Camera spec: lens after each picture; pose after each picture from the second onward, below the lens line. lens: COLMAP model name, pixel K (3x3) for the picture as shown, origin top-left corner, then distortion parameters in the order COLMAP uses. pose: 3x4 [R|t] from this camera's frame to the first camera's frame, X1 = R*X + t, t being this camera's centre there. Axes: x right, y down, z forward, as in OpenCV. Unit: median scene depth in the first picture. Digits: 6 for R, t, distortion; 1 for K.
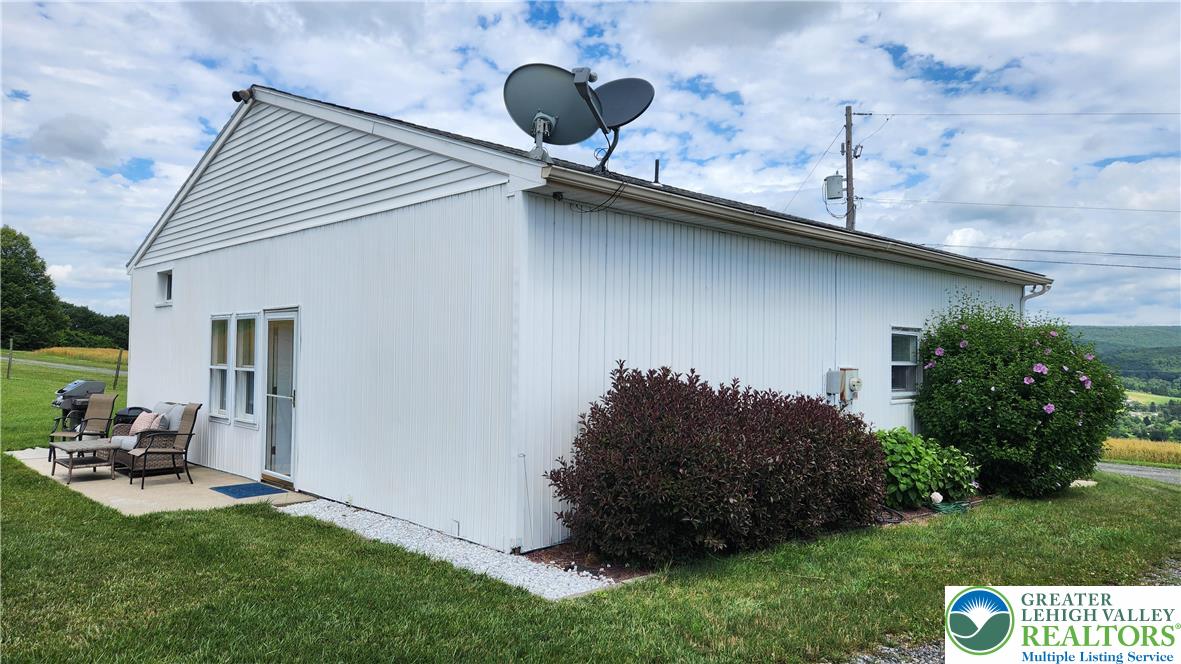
lens RADIAL K [[780.1, 0, 586.9], [0, 780.1, 333.0], [0, 0, 1]] dist [0.078594, -0.071459]
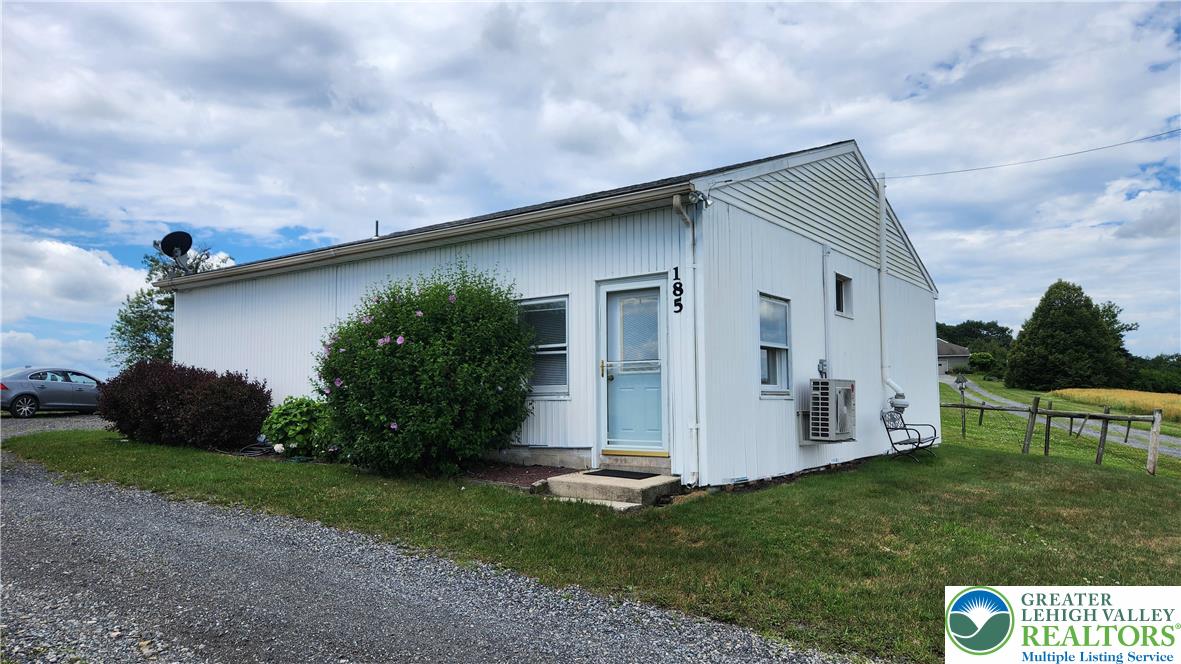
lens RADIAL K [[780.1, 0, 586.9], [0, 780.1, 333.0], [0, 0, 1]] dist [0.078594, -0.071459]
pose [[0.159595, -0.099645, -0.982141, 1.842713], [0.035866, 0.994821, -0.095104, 0.147167], [0.986531, -0.020047, 0.162342, 1.421687]]
